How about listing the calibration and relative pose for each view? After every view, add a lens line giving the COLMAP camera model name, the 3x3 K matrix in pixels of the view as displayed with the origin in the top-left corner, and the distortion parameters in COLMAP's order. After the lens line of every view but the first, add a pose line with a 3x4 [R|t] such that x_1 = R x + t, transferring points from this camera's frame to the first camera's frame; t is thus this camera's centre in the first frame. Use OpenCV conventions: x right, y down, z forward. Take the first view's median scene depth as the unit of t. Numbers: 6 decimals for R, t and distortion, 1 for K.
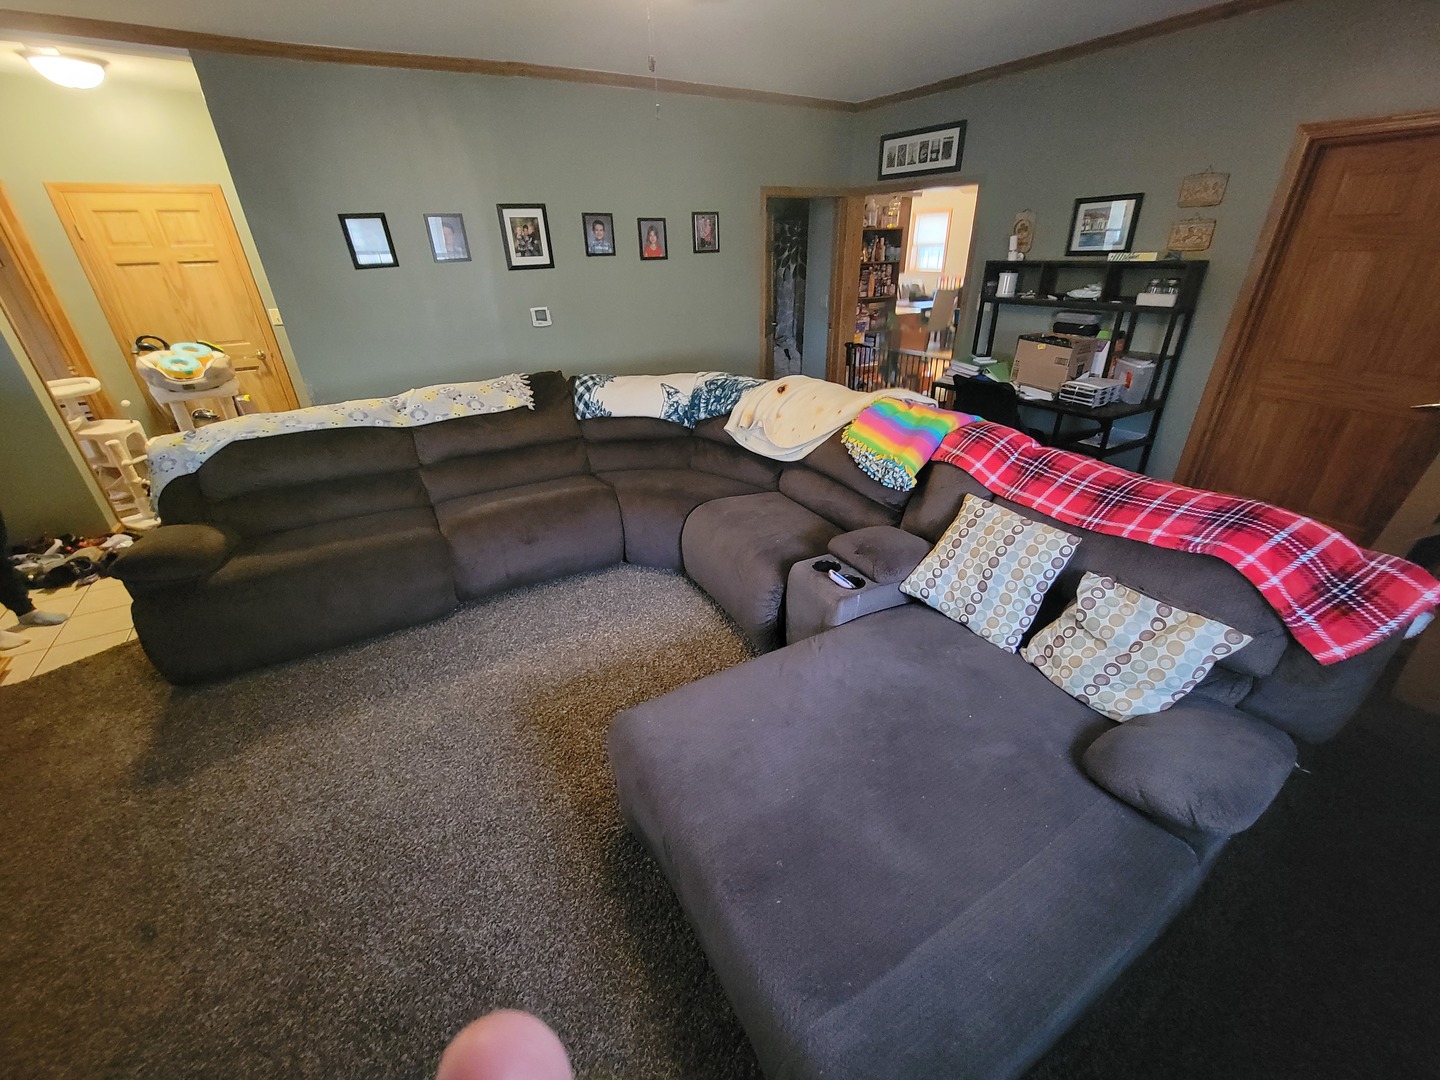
lens RADIAL K [[589.2, 0, 727.2], [0, 589.2, 544.8], [0, 0, 1]] dist [-0.001947, 0.000167]
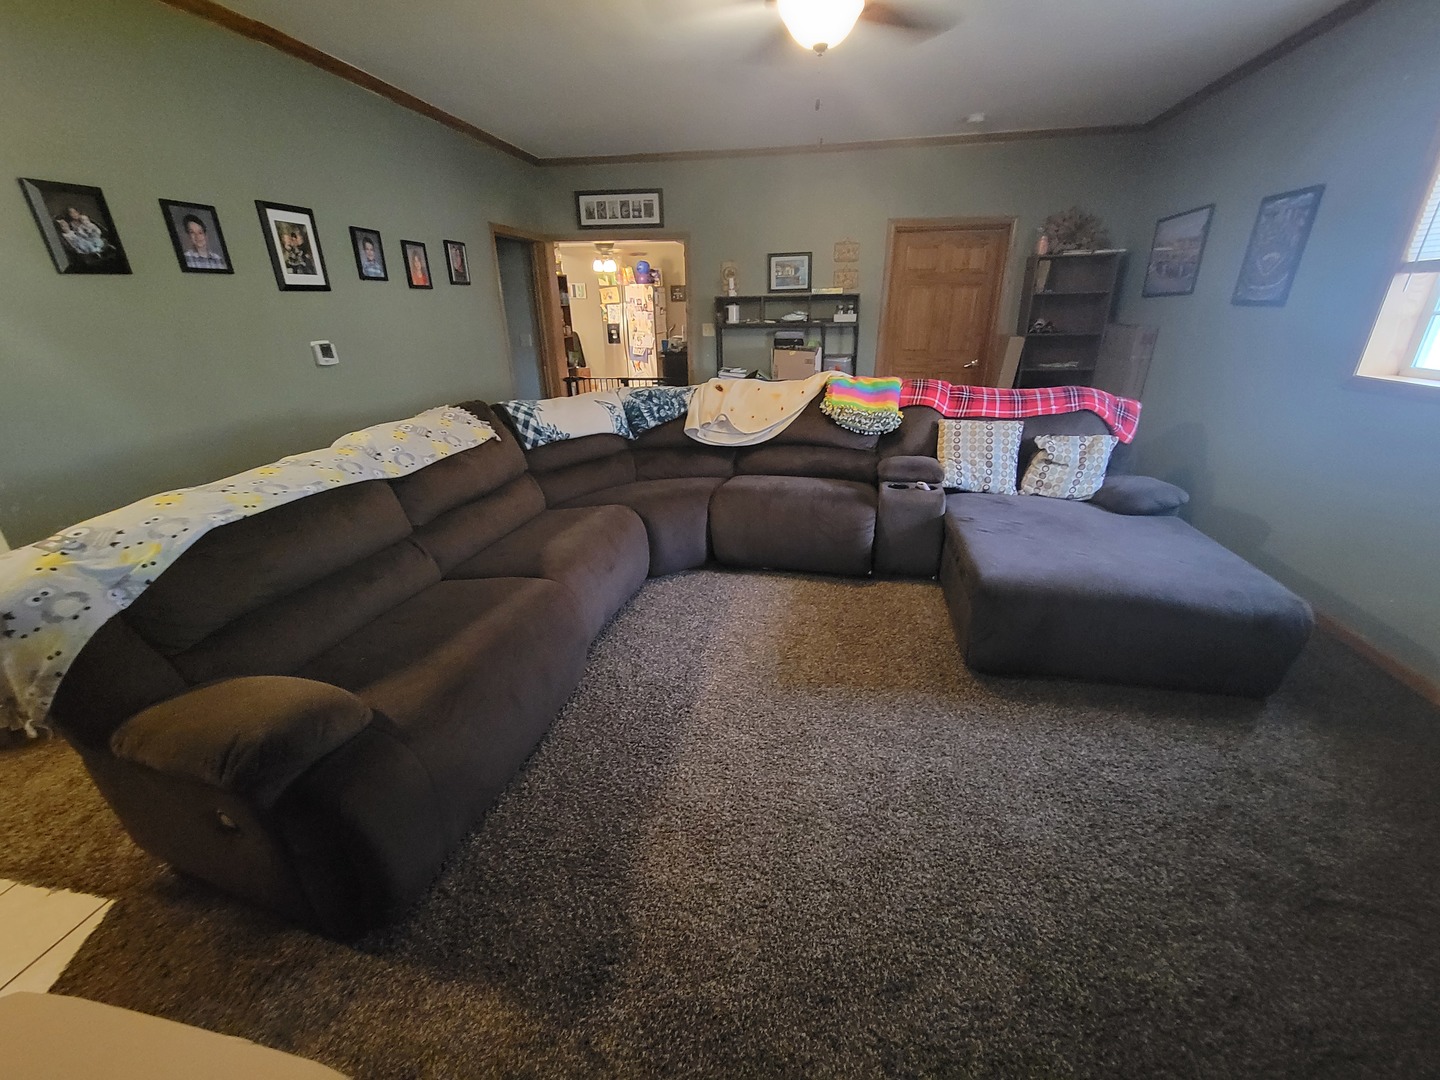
lens RADIAL K [[589.2, 0, 727.2], [0, 589.2, 544.8], [0, 0, 1]] dist [-0.001947, 0.000167]
pose [[0.667607, -0.265481, 0.695573, -0.704462], [0.333646, 0.941881, 0.039258, -0.014380], [-0.665569, 0.205866, 0.717382, 0.203790]]
